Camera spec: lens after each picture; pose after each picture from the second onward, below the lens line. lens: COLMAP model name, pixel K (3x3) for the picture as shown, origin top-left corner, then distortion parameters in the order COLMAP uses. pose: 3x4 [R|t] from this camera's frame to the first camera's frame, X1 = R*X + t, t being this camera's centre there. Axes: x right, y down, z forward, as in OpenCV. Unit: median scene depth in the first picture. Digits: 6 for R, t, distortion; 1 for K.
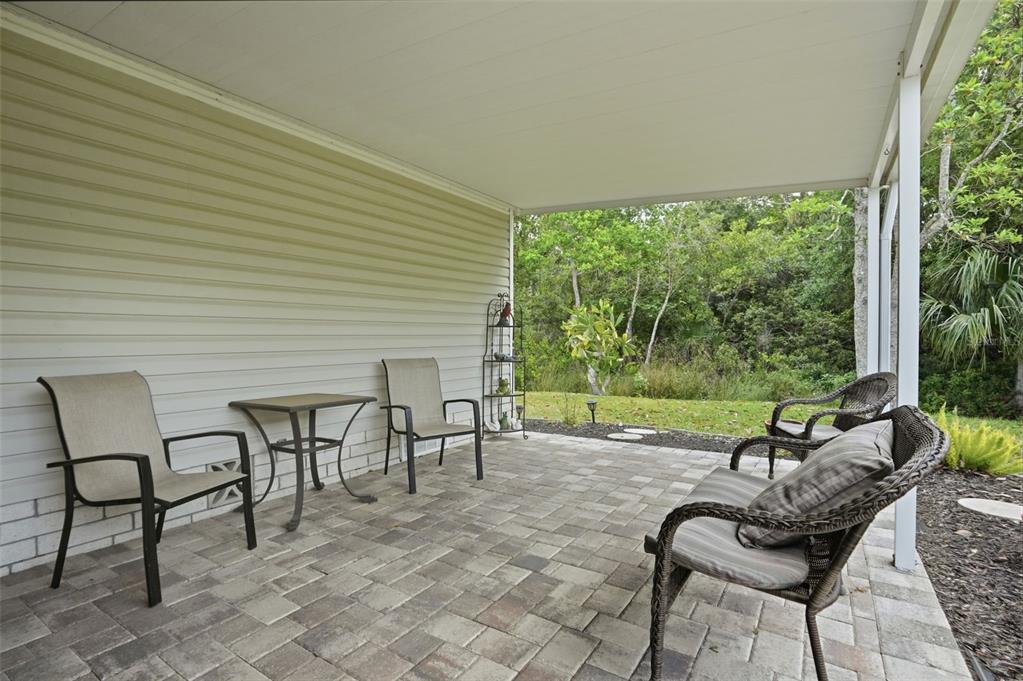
lens RADIAL K [[488.6, 0, 518.5], [0, 488.6, 346.3], [0, 0, 1]] dist [-0.053874, 0.013168]
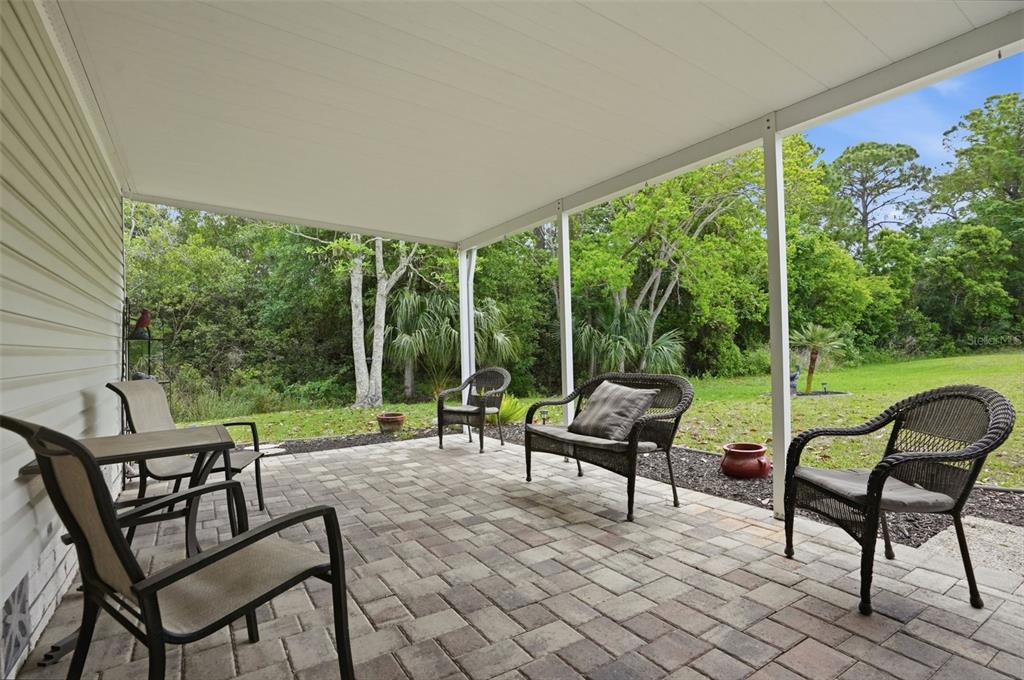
lens RADIAL K [[489.1, 0, 497.4], [0, 489.1, 346.6], [0, 0, 1]] dist [-0.053874, 0.013168]
pose [[0.426820, -0.002495, 0.904333, -0.179654], [0.038002, 0.999162, -0.015179, 0.002555], [-0.903538, 0.040845, 0.426557, 0.063256]]
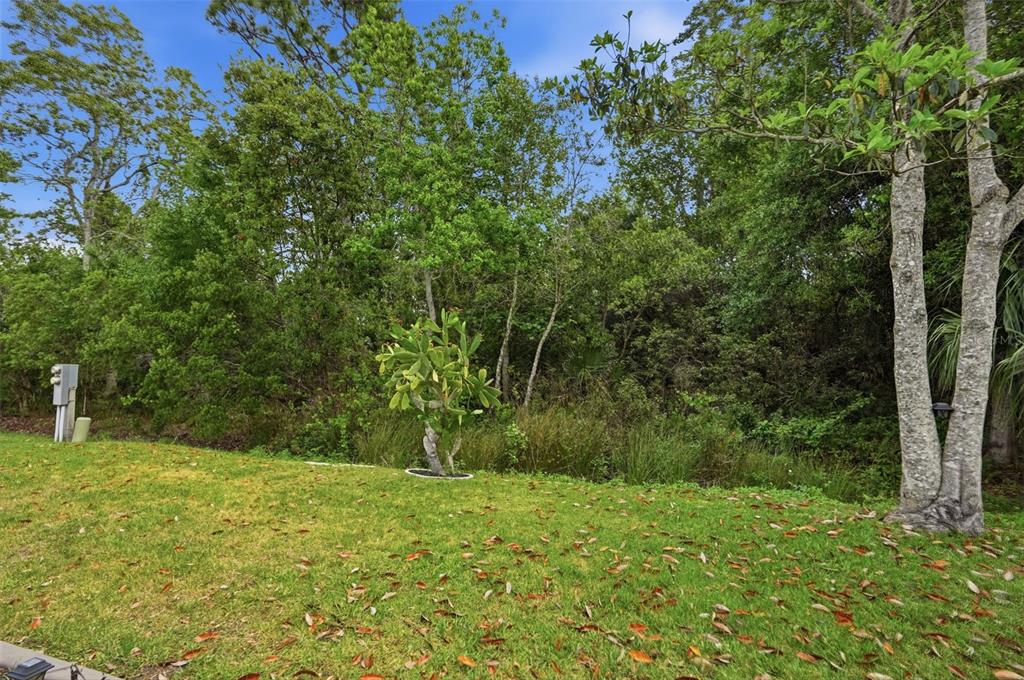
lens RADIAL K [[489.1, 0, 507.2], [0, 489.1, 348.1], [0, 0, 1]] dist [-0.053874, 0.013168]
pose [[0.978945, 0.011578, 0.203794, 0.101734], [-0.003532, 0.999201, -0.039800, -0.021988], [-0.204092, 0.038242, 0.978205, 0.341721]]
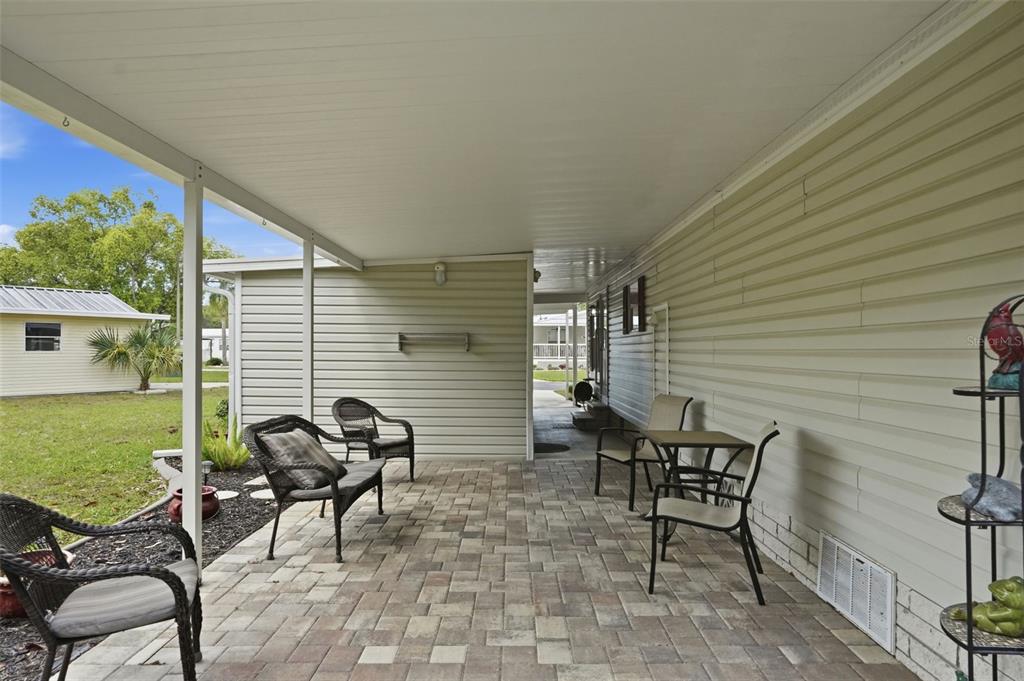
lens RADIAL K [[598.8, 0, 518.0], [0, 598.8, 346.7], [0, 0, 1]] dist [0.001185, 0.000054]
pose [[-0.837071, -0.000197, -0.547094, 0.151319], [-0.007767, 0.999903, 0.011524, -0.025826], [0.547039, 0.013895, -0.836992, 0.432382]]
